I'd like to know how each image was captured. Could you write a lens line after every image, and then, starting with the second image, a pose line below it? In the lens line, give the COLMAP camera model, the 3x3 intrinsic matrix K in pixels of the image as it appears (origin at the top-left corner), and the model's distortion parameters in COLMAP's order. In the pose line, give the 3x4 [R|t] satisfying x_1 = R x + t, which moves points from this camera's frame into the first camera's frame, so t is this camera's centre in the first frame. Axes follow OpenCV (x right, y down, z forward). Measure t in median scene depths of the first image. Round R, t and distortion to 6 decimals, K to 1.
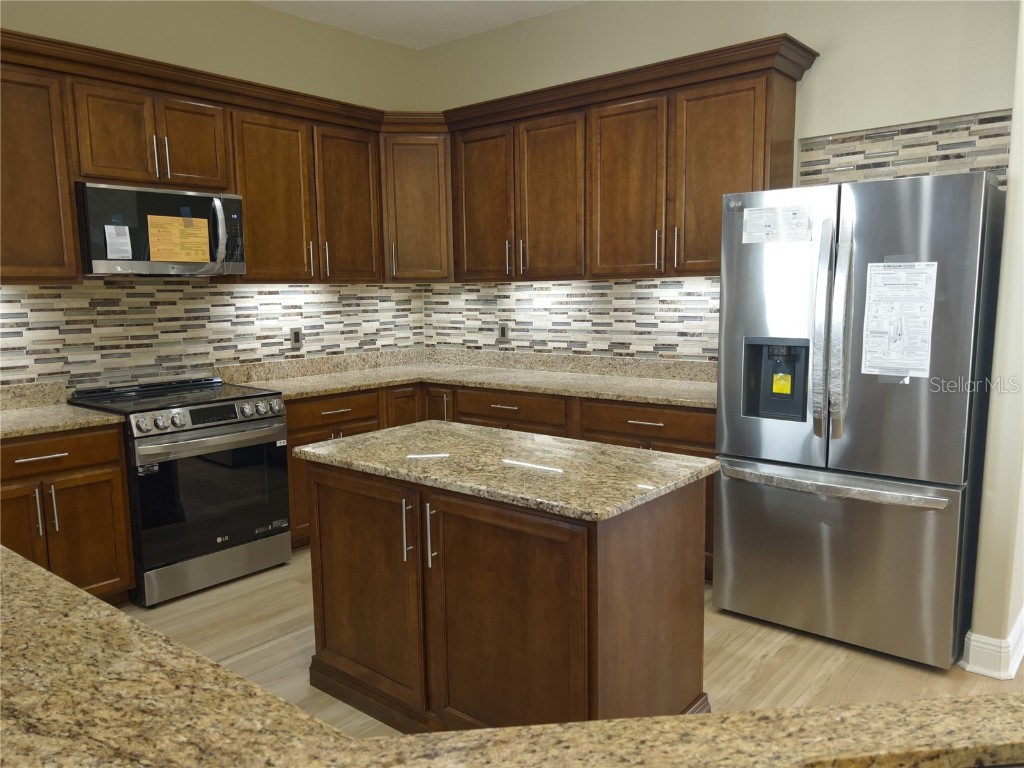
lens RADIAL K [[767.7, 0, 512.2], [0, 767.7, 390.1], [0, 0, 1]] dist [0.007074, 0.001687]
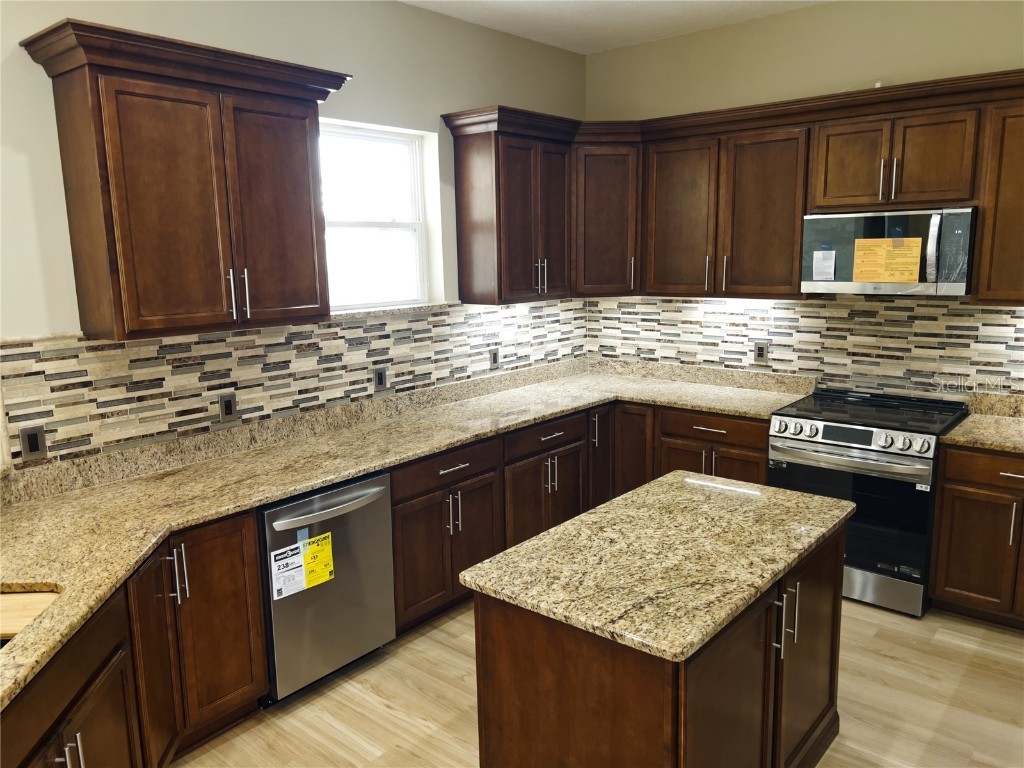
lens RADIAL K [[767.7, 0, 511.7], [0, 767.7, 379.8], [0, 0, 1]] dist [0.007074, 0.001687]
pose [[-0.000286, 0.181708, -0.983352, 0.565425], [-0.115523, 0.976763, 0.180524, -0.162039], [0.993305, 0.113651, 0.020712, 0.489924]]
